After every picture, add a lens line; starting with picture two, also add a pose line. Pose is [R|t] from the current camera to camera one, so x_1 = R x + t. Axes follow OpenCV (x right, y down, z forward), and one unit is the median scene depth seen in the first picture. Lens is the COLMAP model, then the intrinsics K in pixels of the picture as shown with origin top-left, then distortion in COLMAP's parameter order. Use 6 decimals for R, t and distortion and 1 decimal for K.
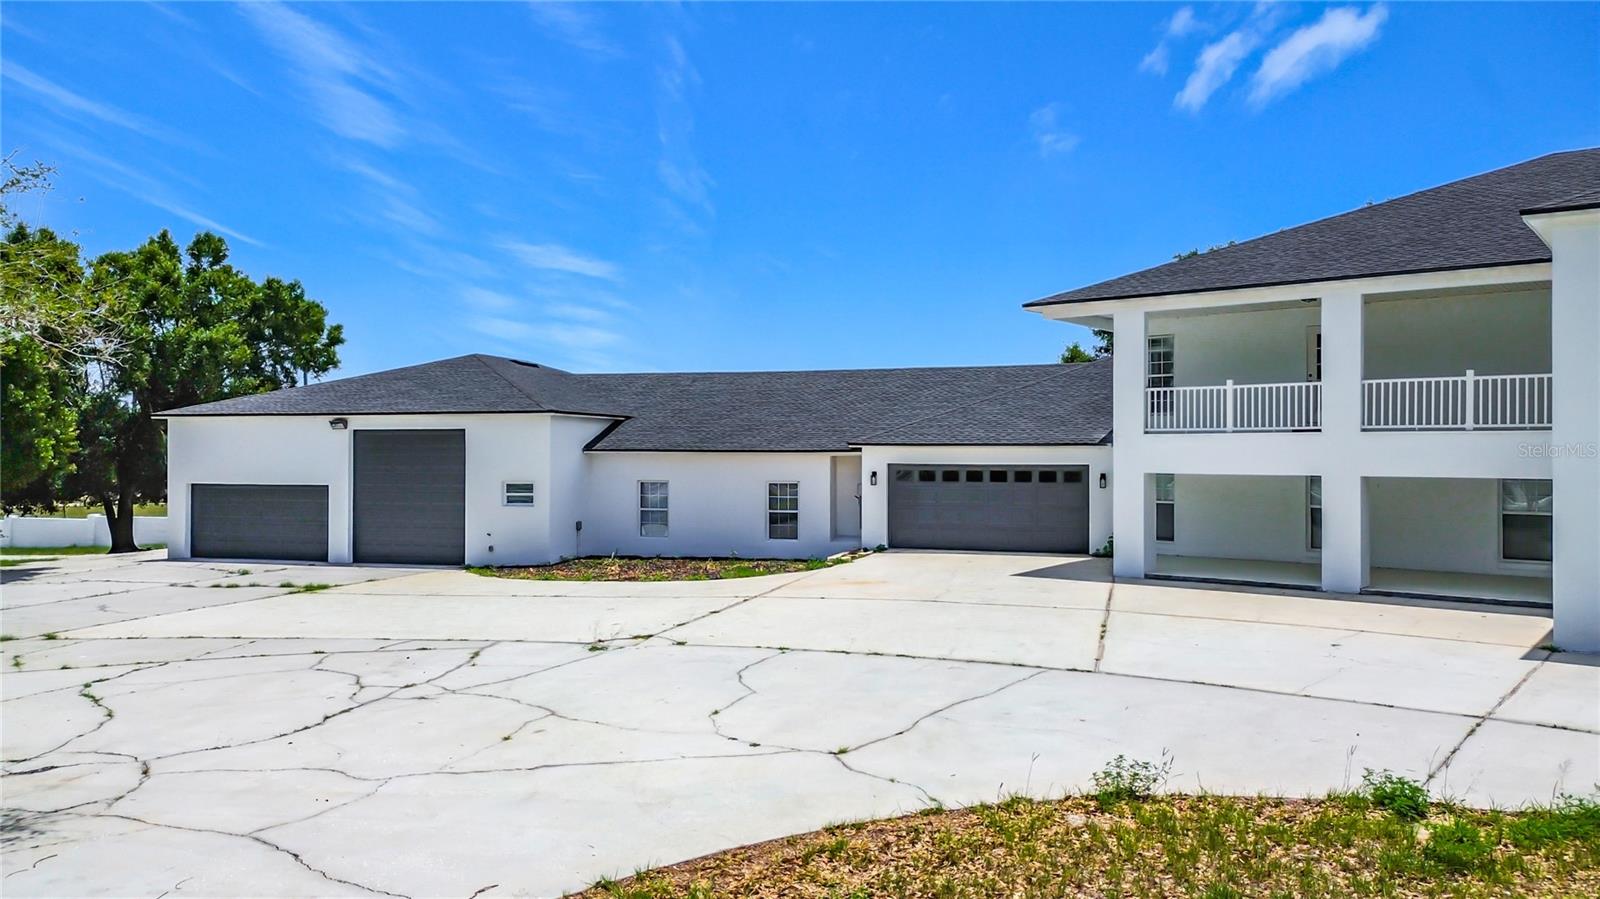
lens RADIAL K [[1164.1, 0, 795.4], [0, 1164.1, 454.4], [0, 0, 1]] dist [0.064147, -0.109348]
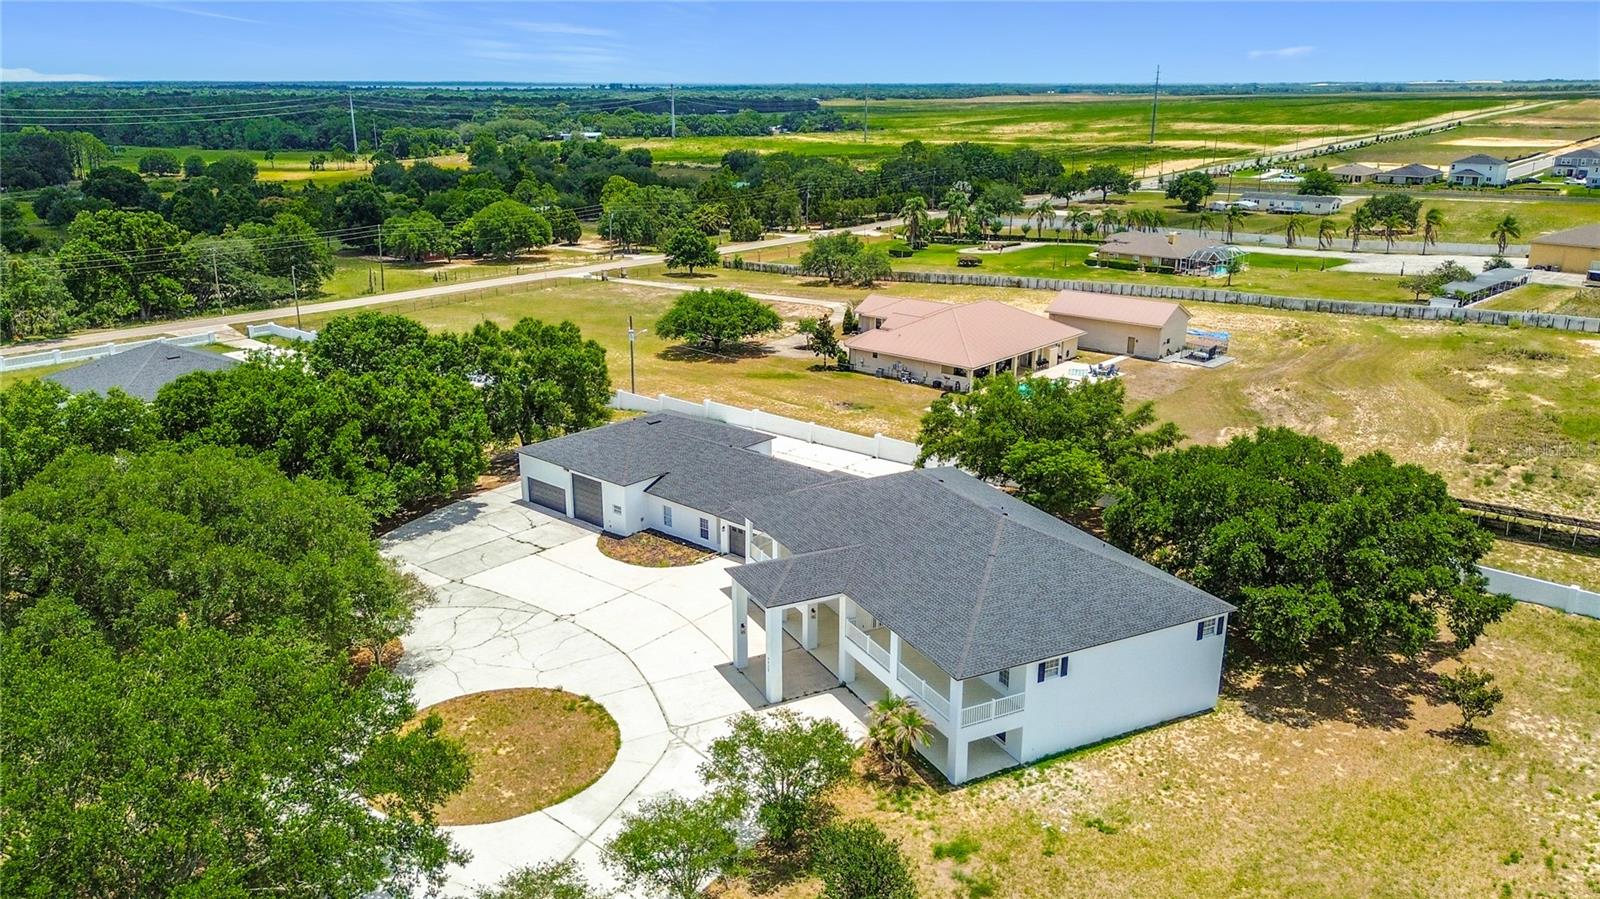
lens RADIAL K [[1164.1, 0, 795.4], [0, 1164.1, 454.4], [0, 0, 1]] dist [0.064147, -0.109348]
pose [[0.915654, 0.113579, -0.385588, 1.164616], [0.003628, 0.956877, 0.290472, -0.867077], [0.401952, -0.267370, 0.875756, -1.170422]]
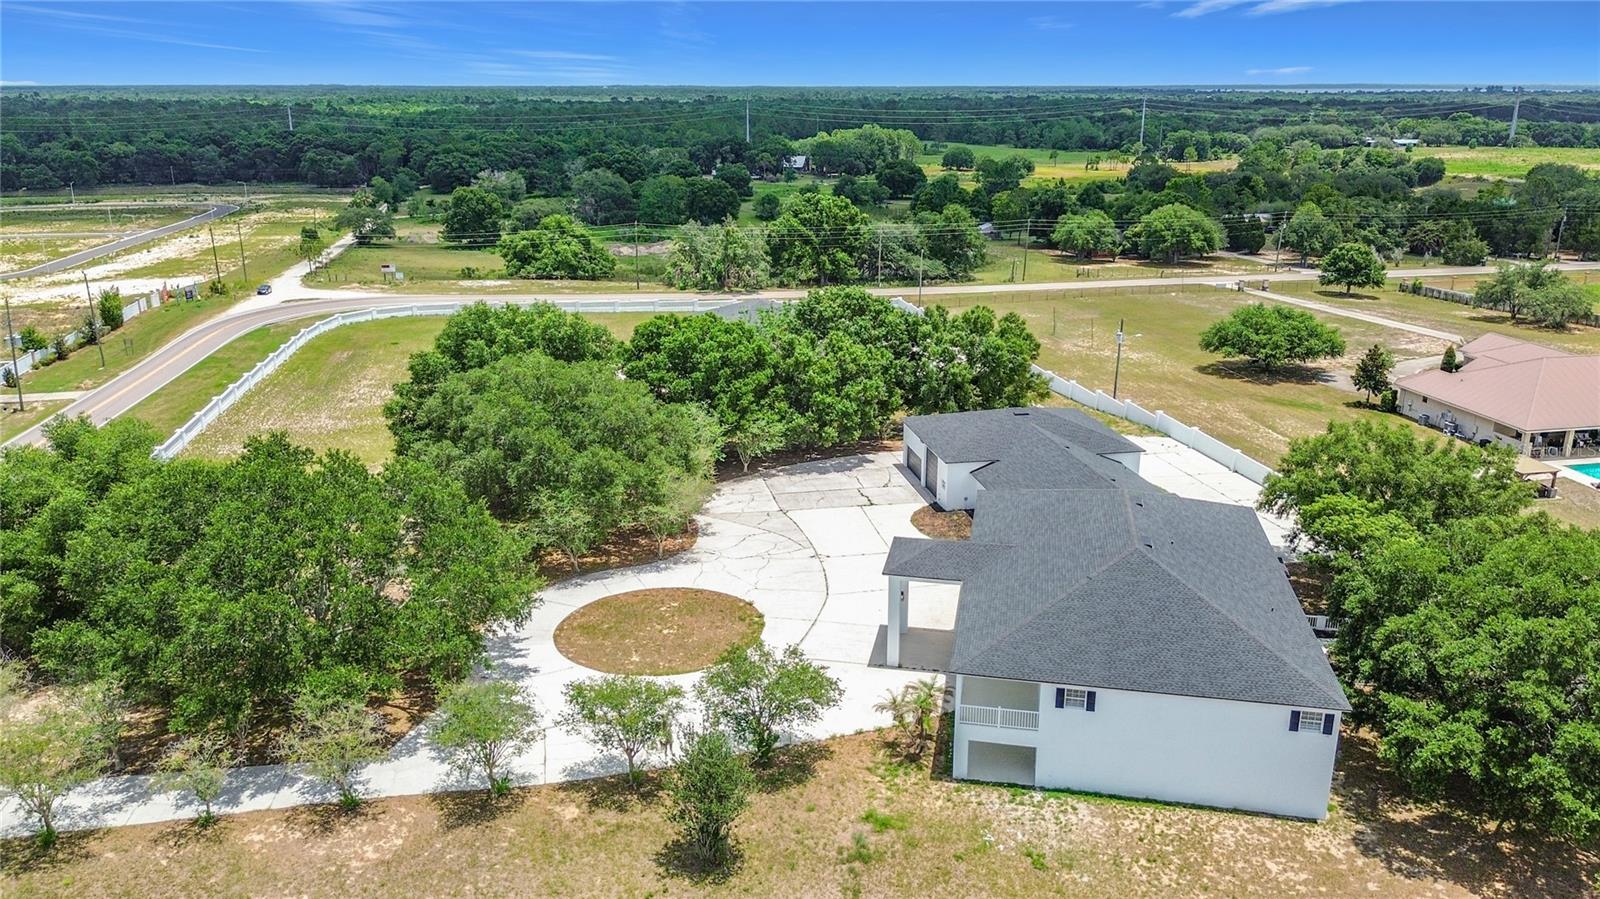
lens RADIAL K [[1164.1, 0, 795.4], [0, 1164.1, 454.4], [0, 0, 1]] dist [0.064147, -0.109348]
pose [[0.475451, 0.253855, -0.842321, 1.997537], [-0.002190, 0.957801, 0.287423, -0.865364], [0.879740, -0.134811, 0.455943, -0.644688]]
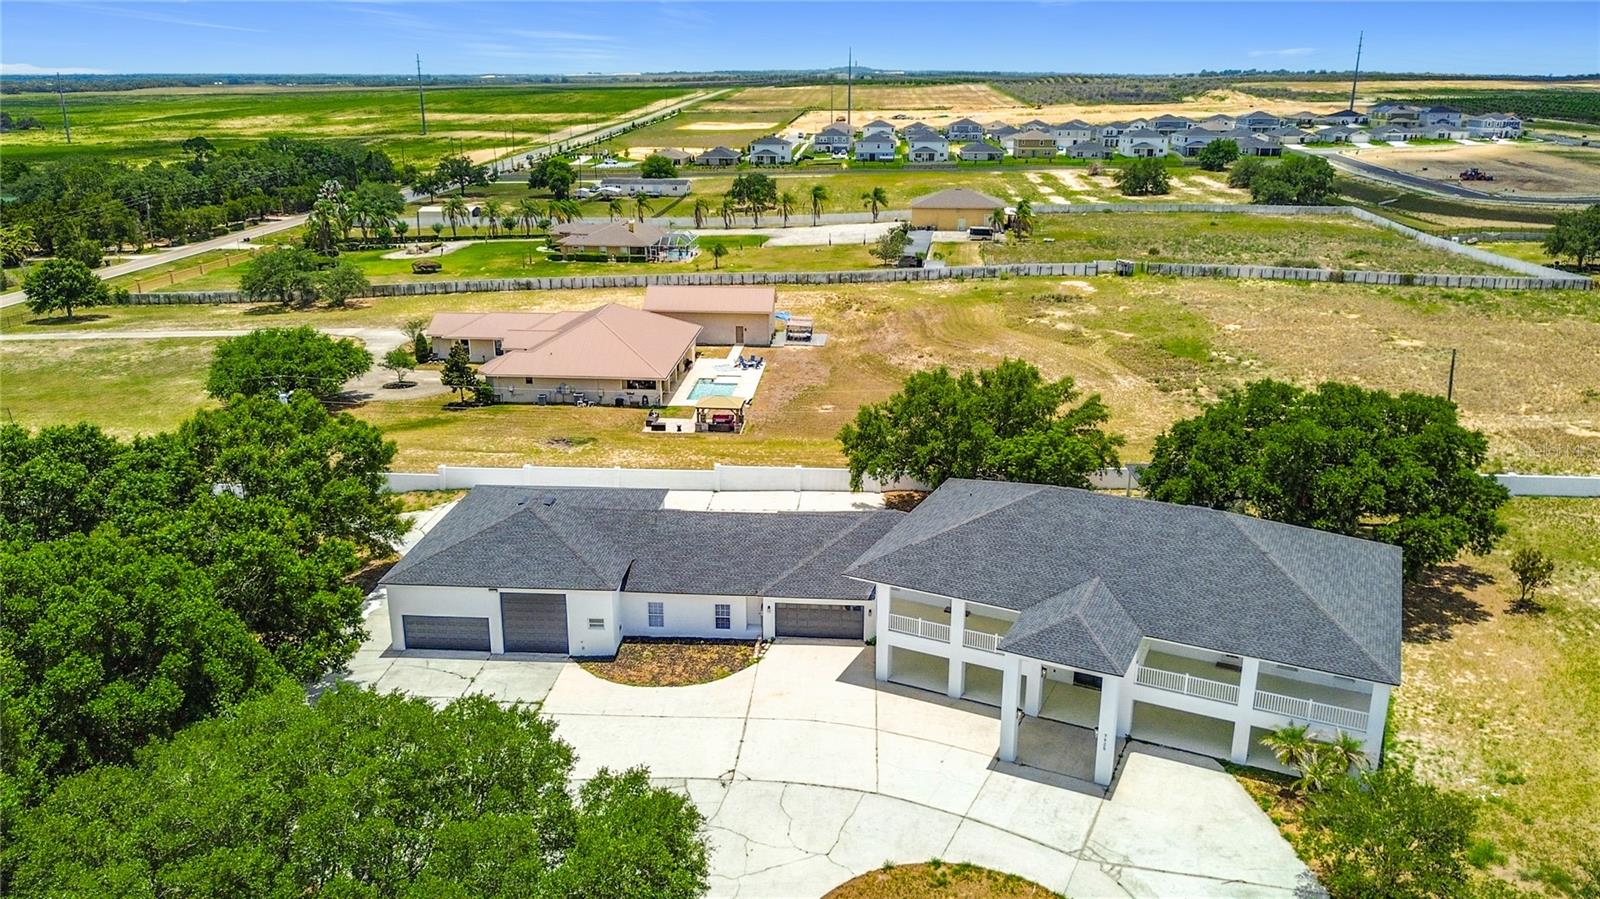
lens RADIAL K [[1180.5, 0, 806.9], [0, 1180.5, 400.0], [0, 0, 1]] dist [0.062466, -0.103829]
pose [[0.972013, -0.068232, 0.224800, -0.312700], [0.008531, 0.966514, 0.256471, -0.866197], [-0.234772, -0.247375, 0.940046, -0.941196]]
